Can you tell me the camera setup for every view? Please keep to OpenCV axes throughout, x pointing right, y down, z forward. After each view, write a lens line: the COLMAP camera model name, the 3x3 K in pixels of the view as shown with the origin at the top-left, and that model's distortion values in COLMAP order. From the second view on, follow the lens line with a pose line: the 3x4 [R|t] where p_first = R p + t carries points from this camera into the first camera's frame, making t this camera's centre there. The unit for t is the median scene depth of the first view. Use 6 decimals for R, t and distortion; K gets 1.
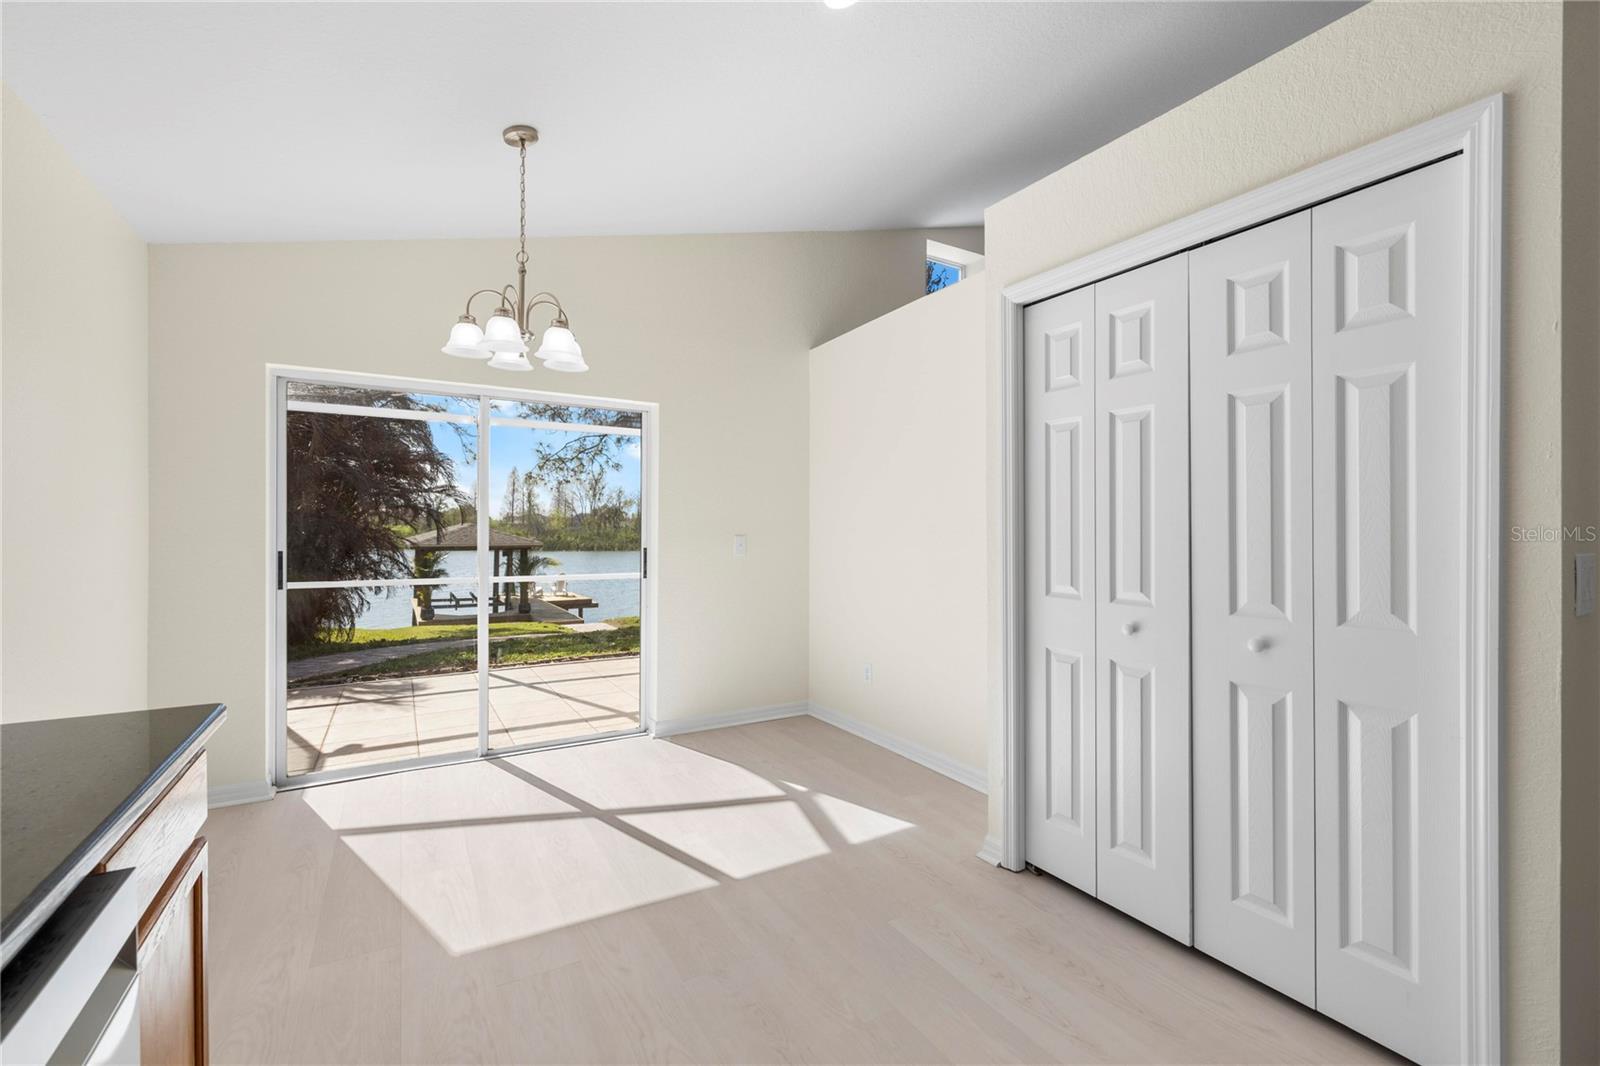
lens RADIAL K [[684.0, 0, 800.0], [0, 684.0, 533.0], [0, 0, 1]] dist [-0.000369, -0.000065]
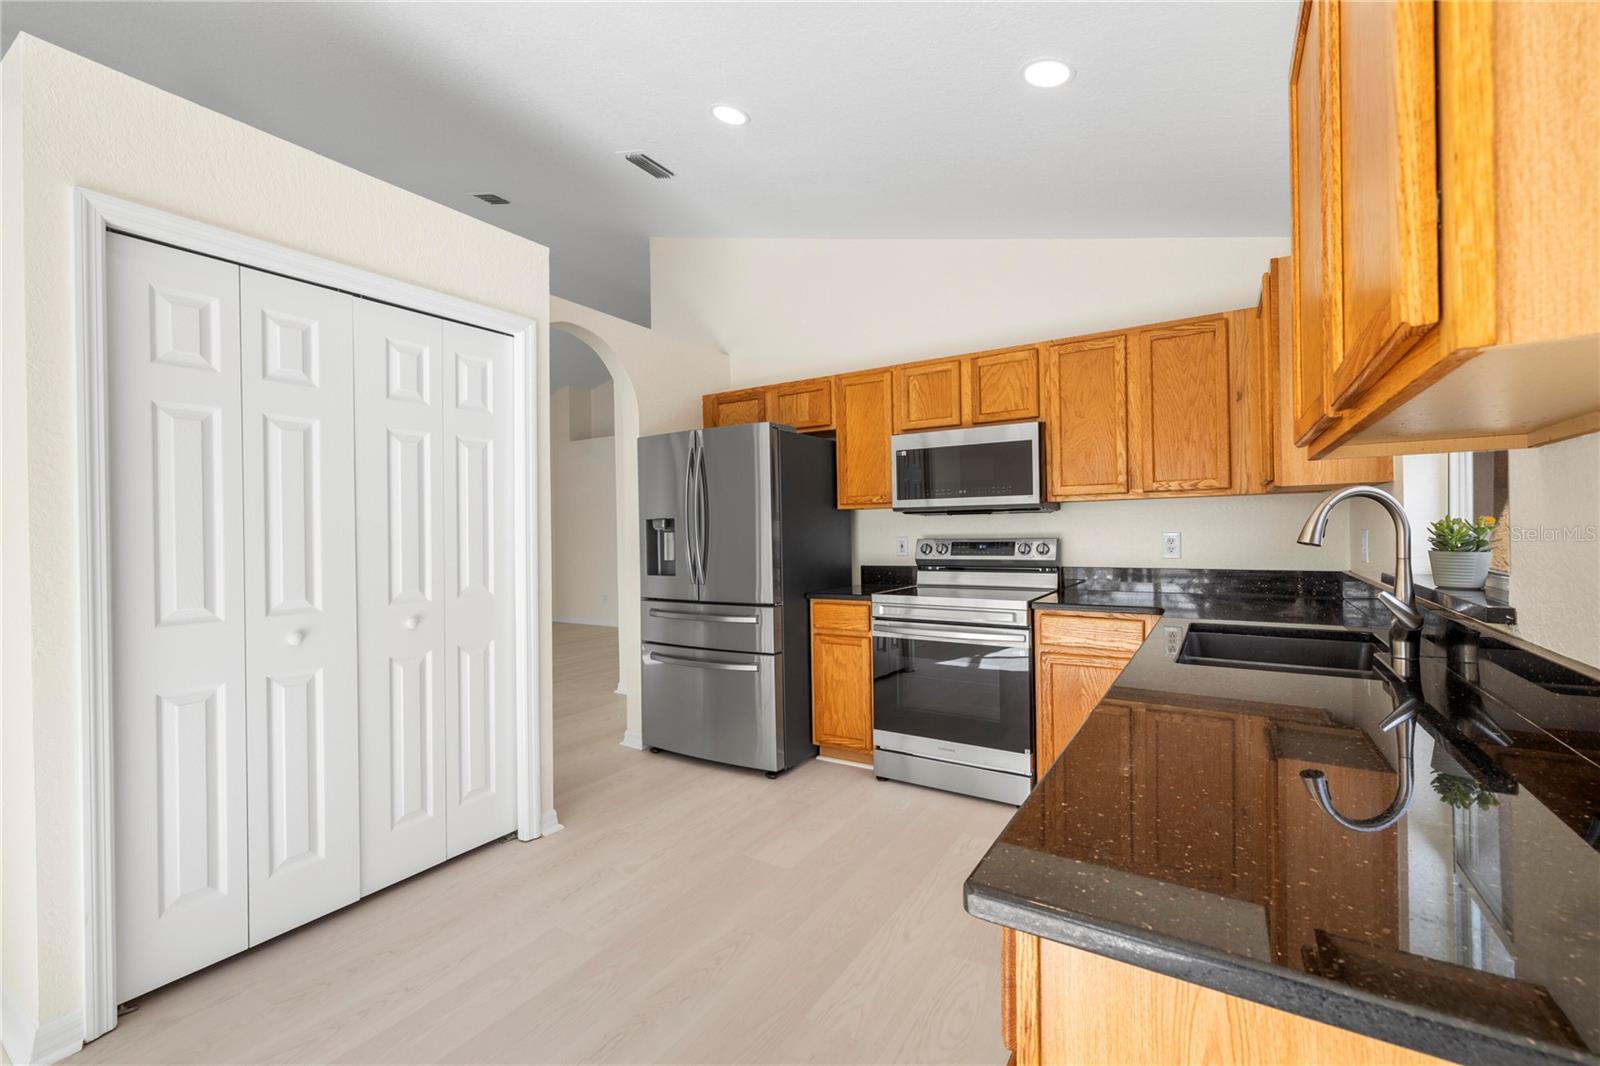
lens RADIAL K [[684.0, 0, 800.0], [0, 684.0, 533.0], [0, 0, 1]] dist [-0.000369, -0.000065]
pose [[-0.462938, 0.000507, 0.886391, -0.703021], [0.018690, 0.999783, 0.009189, -0.007839], [-0.886194, 0.020821, -0.462847, 0.764562]]
